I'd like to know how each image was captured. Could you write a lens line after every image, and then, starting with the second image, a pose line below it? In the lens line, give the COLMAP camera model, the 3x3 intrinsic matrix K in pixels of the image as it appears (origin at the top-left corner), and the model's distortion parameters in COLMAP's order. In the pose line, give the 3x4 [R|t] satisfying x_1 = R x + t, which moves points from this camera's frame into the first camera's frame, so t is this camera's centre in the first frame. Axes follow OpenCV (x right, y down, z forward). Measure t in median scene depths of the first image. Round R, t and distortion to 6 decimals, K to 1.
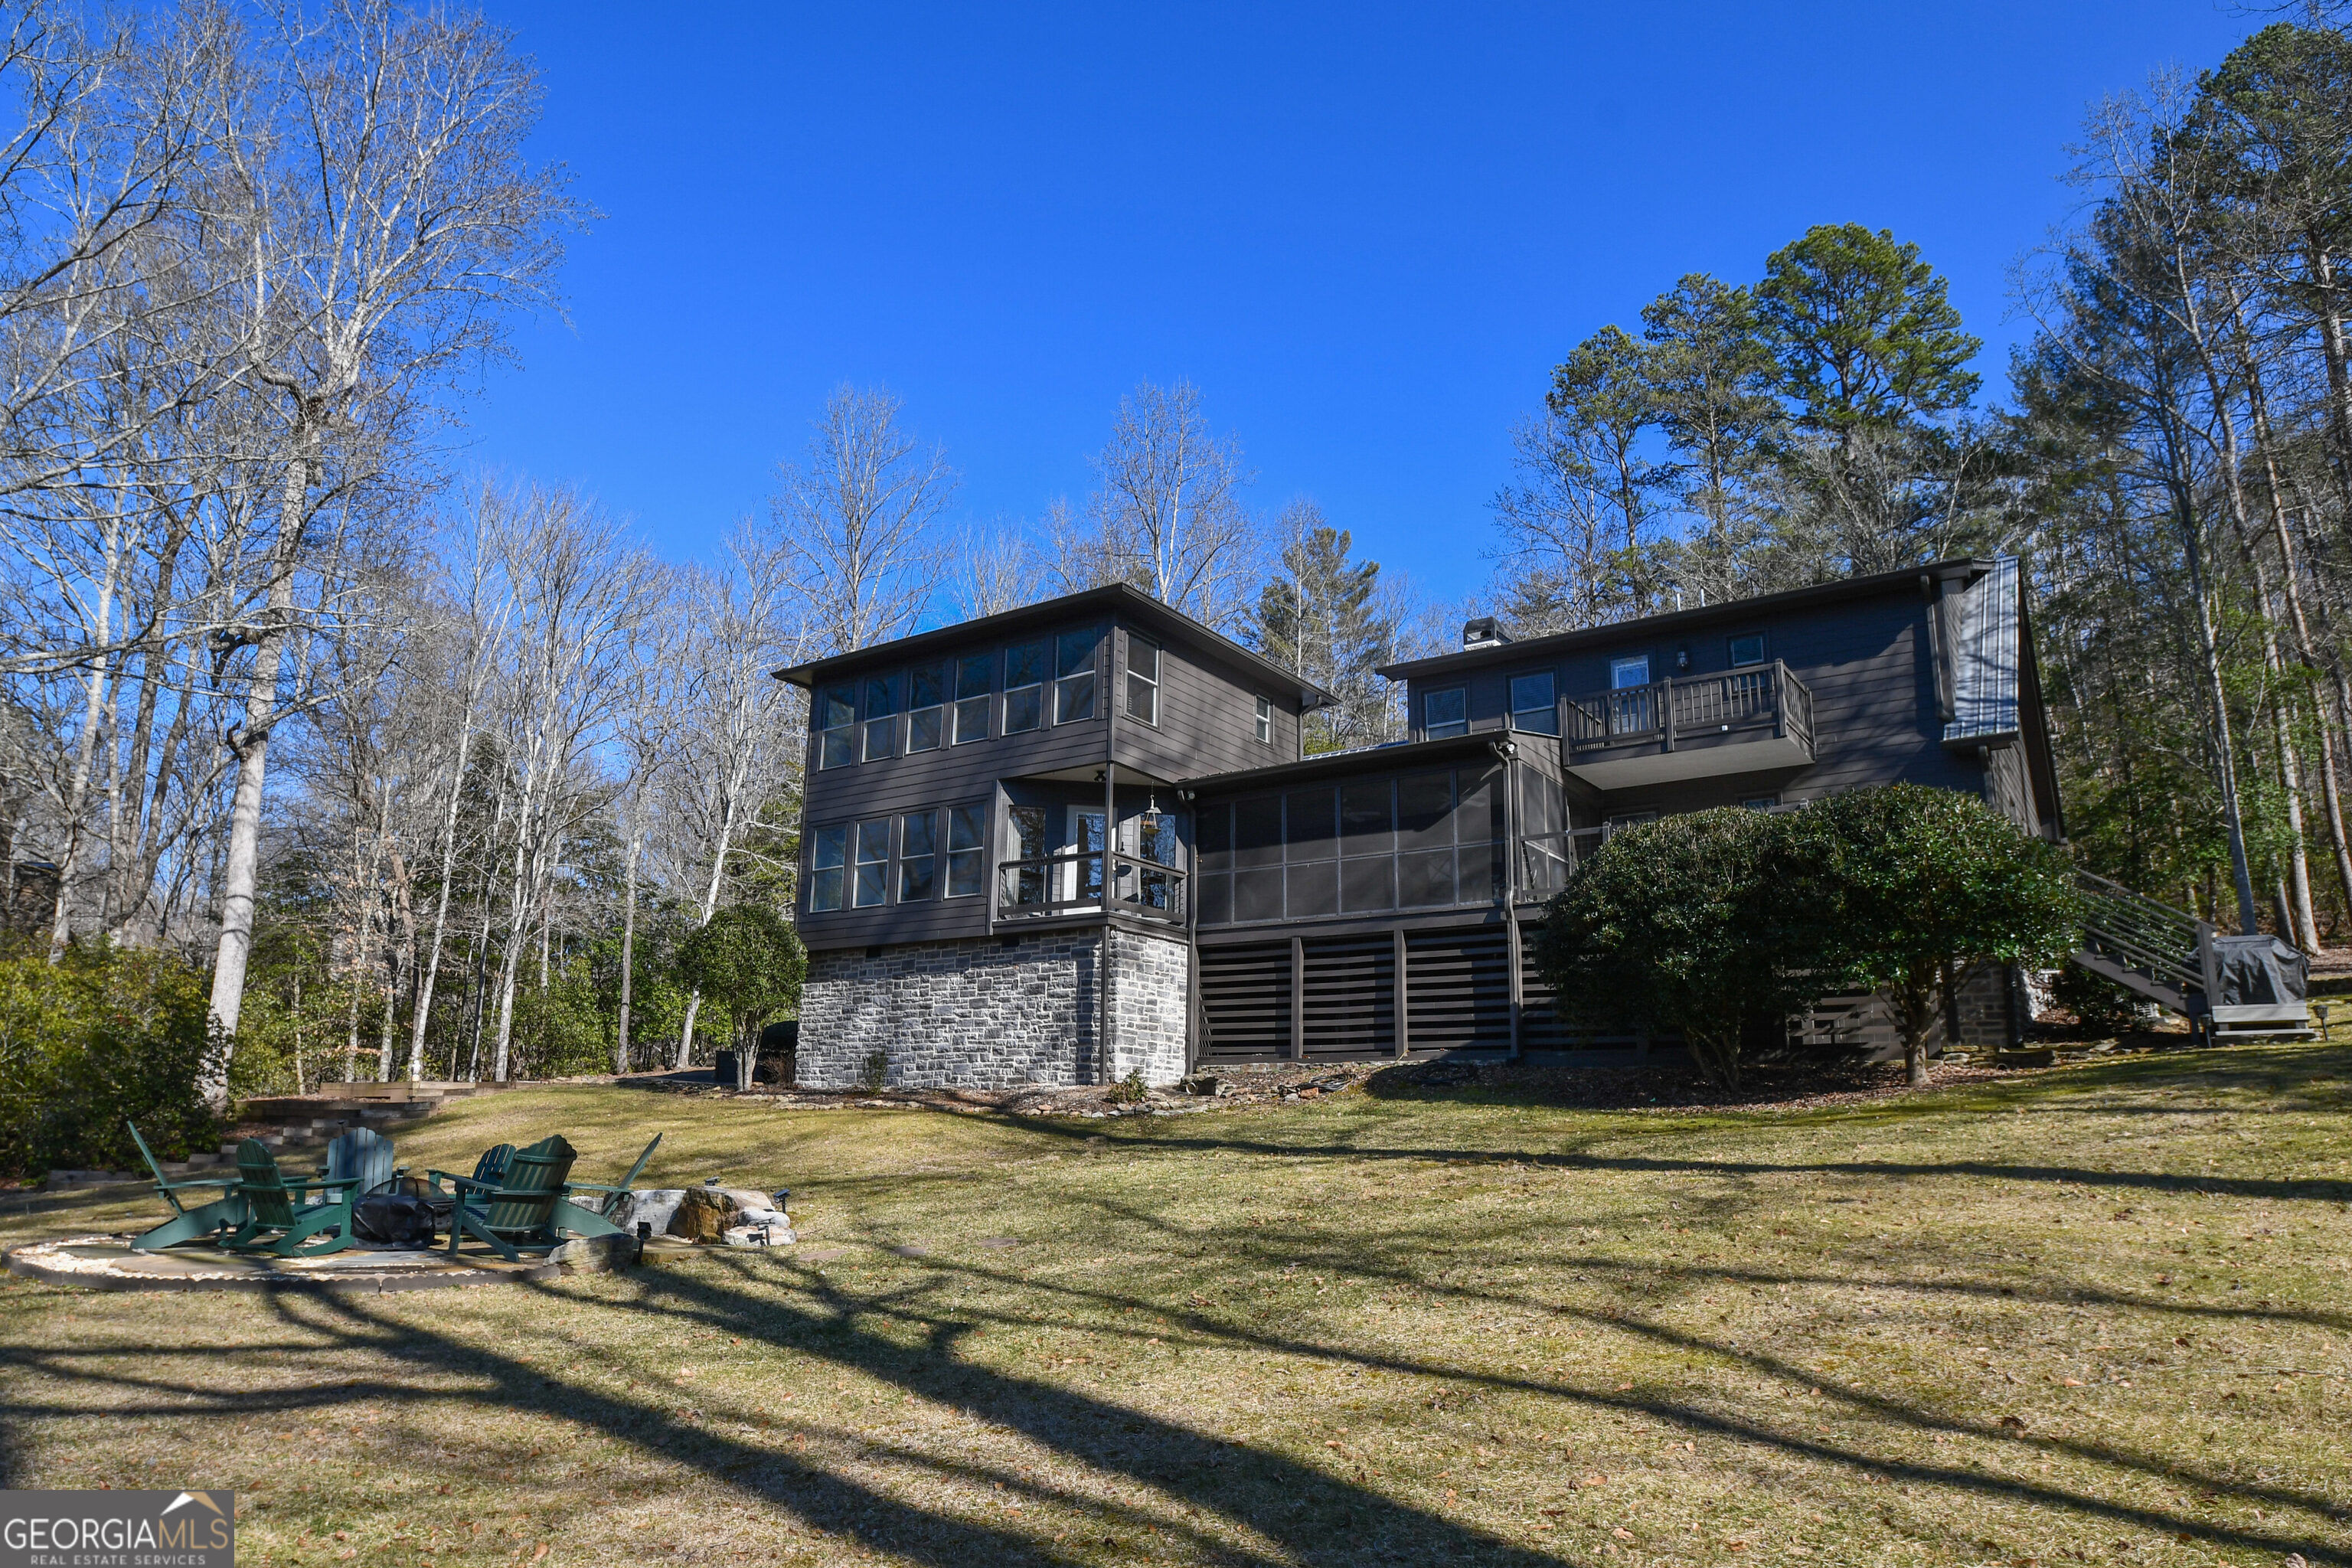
lens RADIAL K [[1446.1, 0, 1168.3], [0, 1446.1, 850.5], [0, 0, 1]] dist [-0.042338, 0.000587]
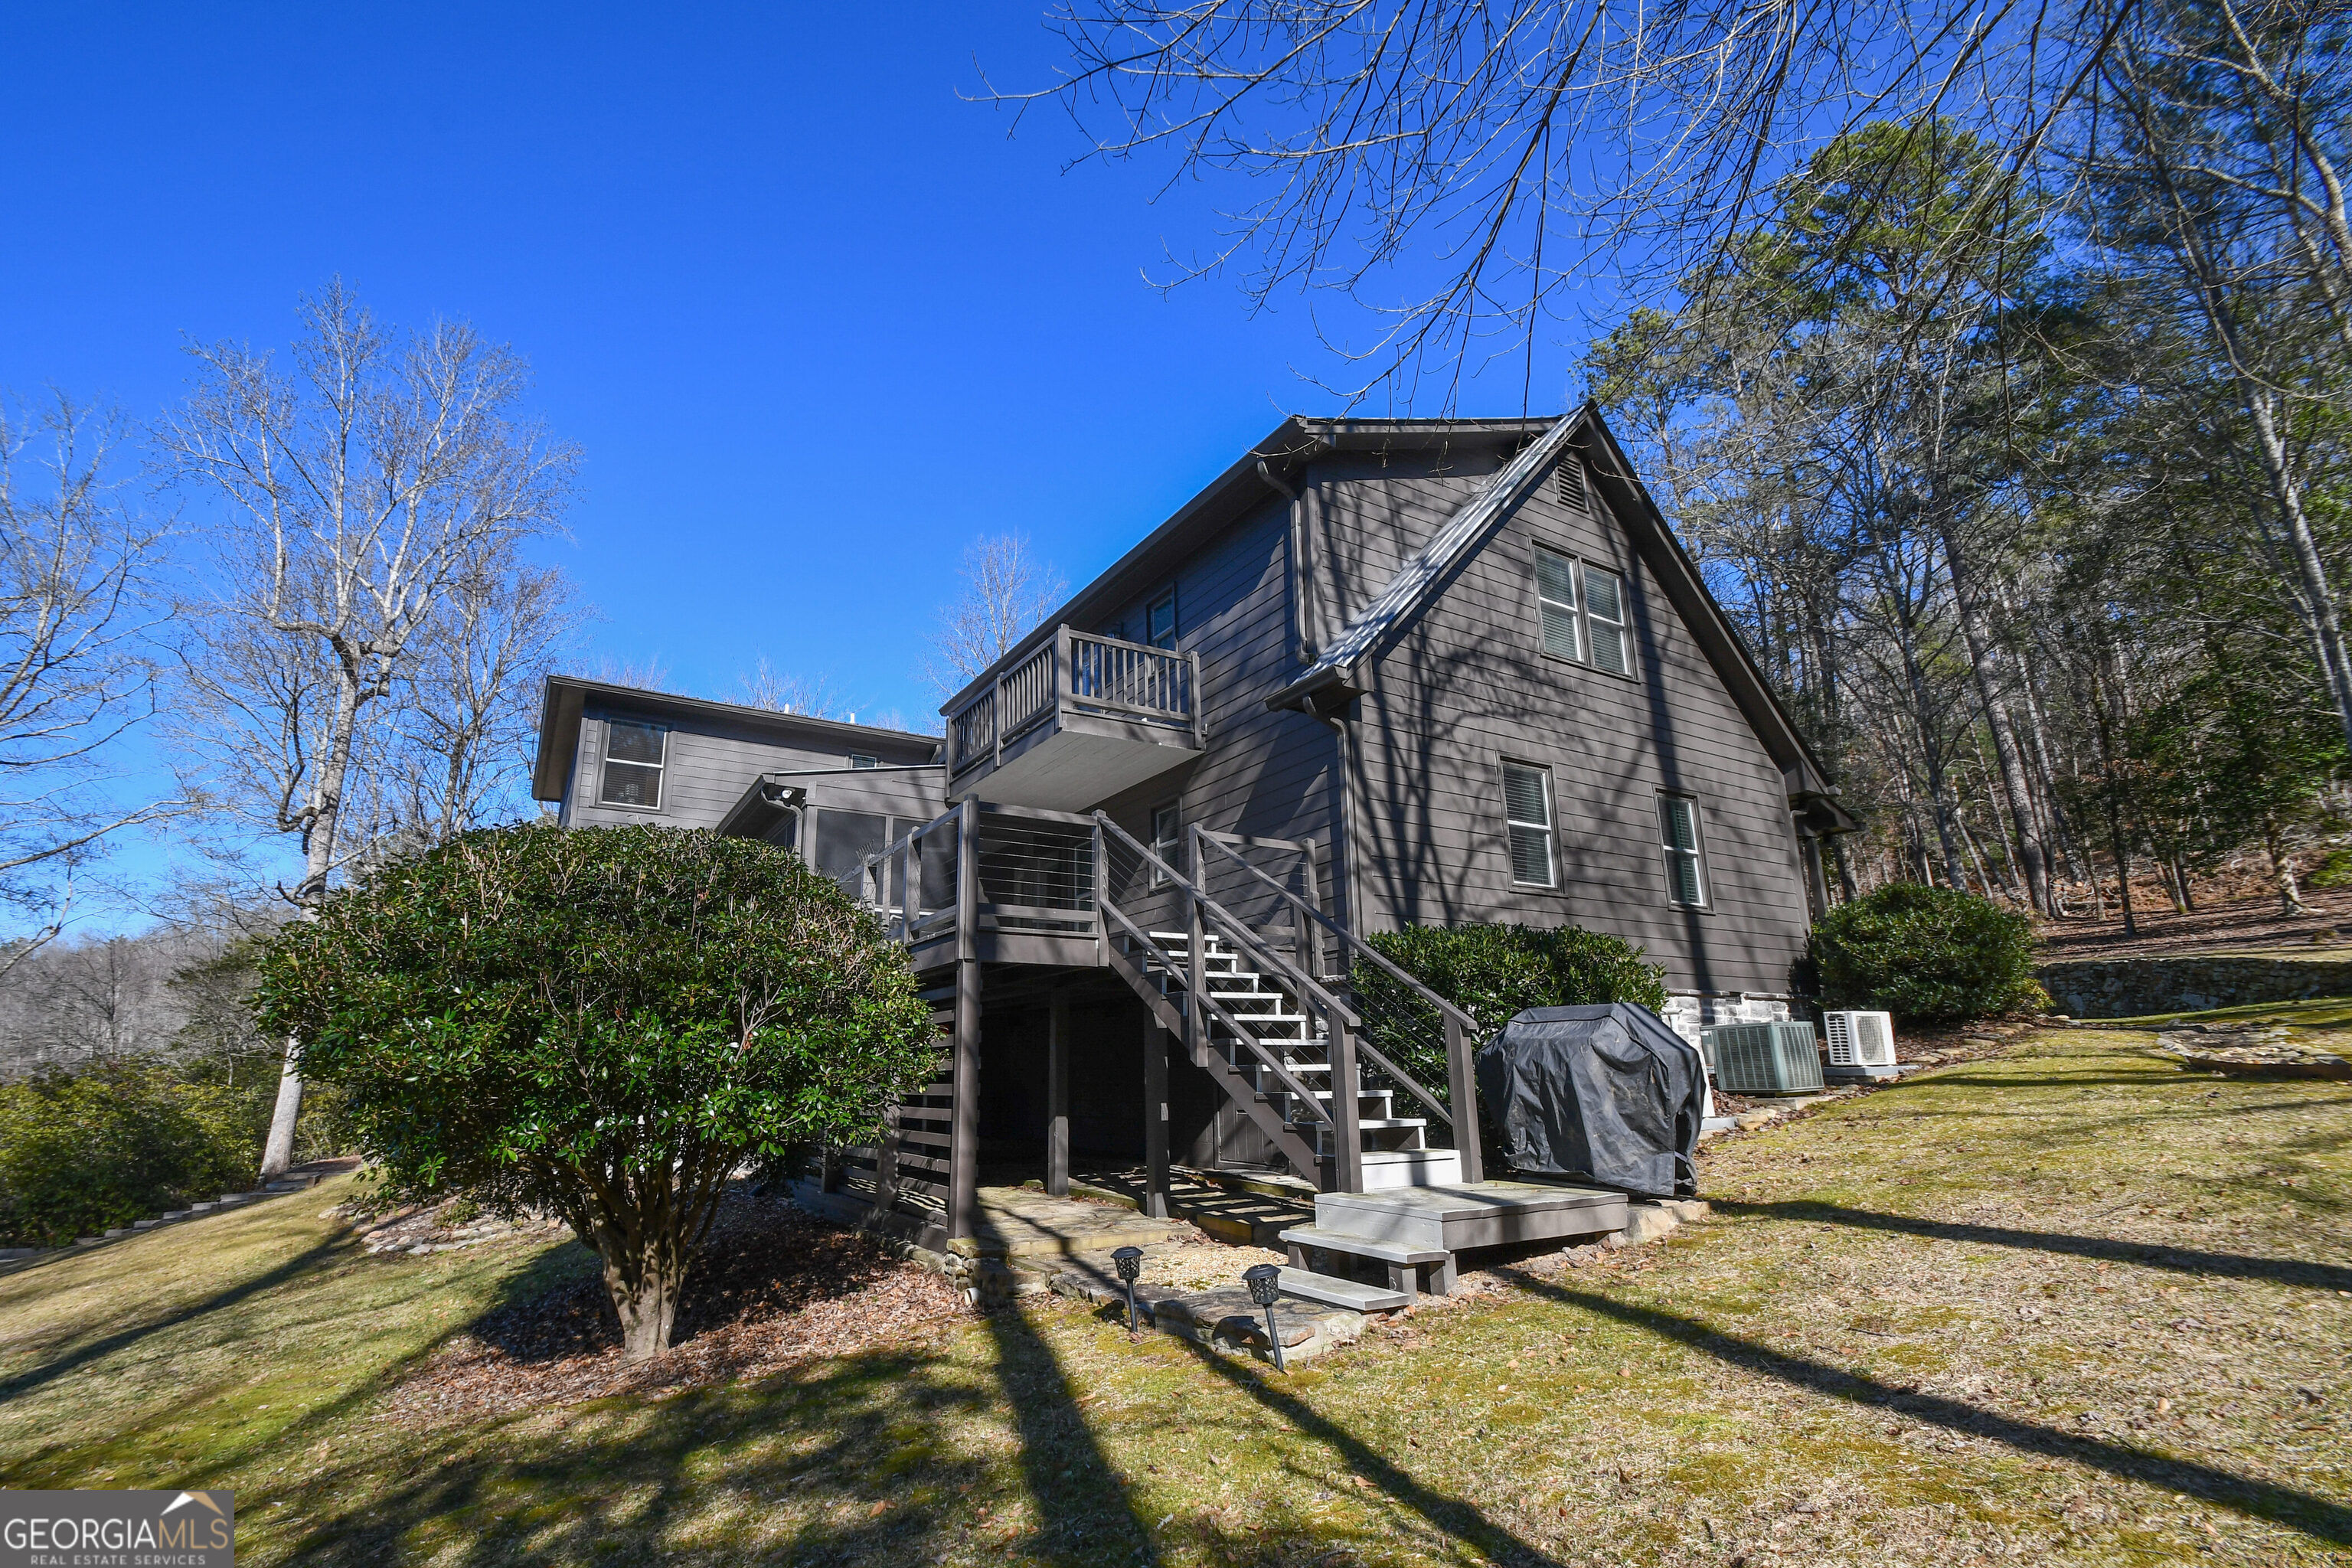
lens RADIAL K [[1050.5, 0, 1132.5], [0, 1050.5, 827.4], [0, 0, 1]] dist [0.009591, -0.016096]
pose [[0.919738, -0.121364, -0.373301, 0.572297], [0.108667, 0.992558, -0.054956, 0.002348], [0.377192, 0.009979, 0.926081, 0.457269]]
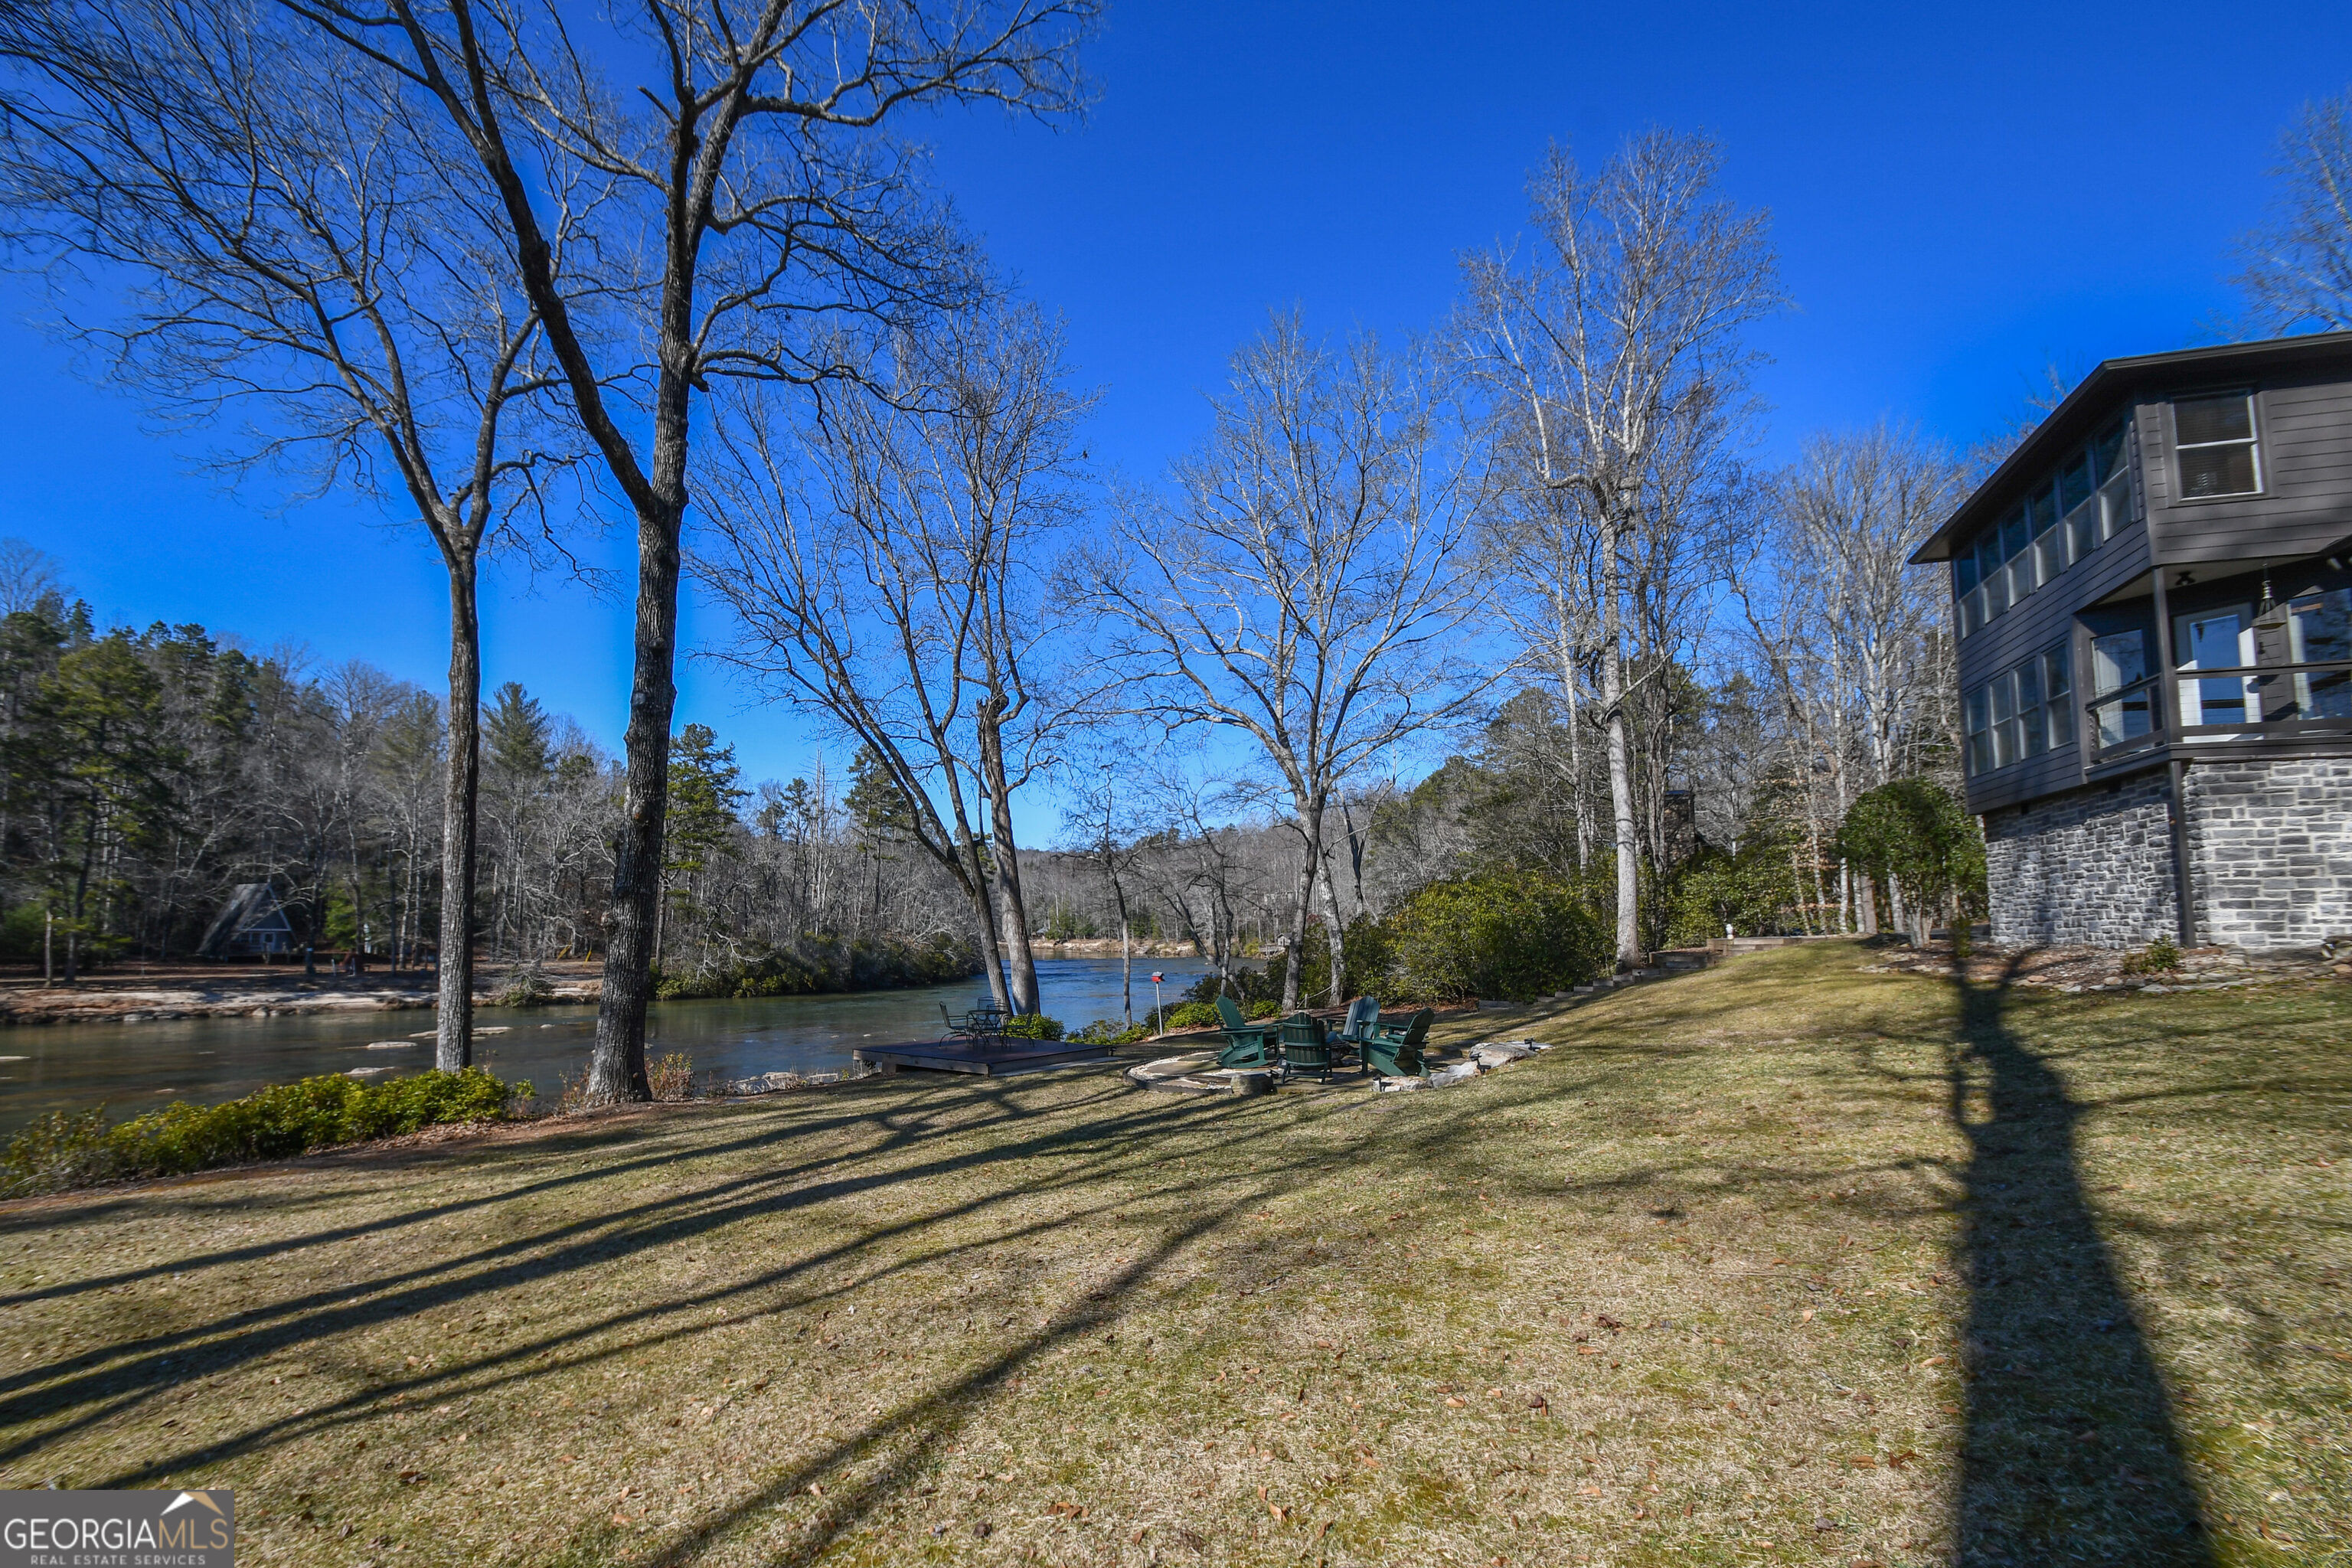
lens RADIAL K [[1060.8, 0, 1134.4], [0, 1060.8, 826.5], [0, 0, 1]] dist [0.012131, -0.016938]
pose [[0.262709, -0.110168, -0.958565, 0.365346], [0.190974, 0.979744, -0.060263, 0.010081], [0.945787, -0.167229, 0.278427, 0.231690]]
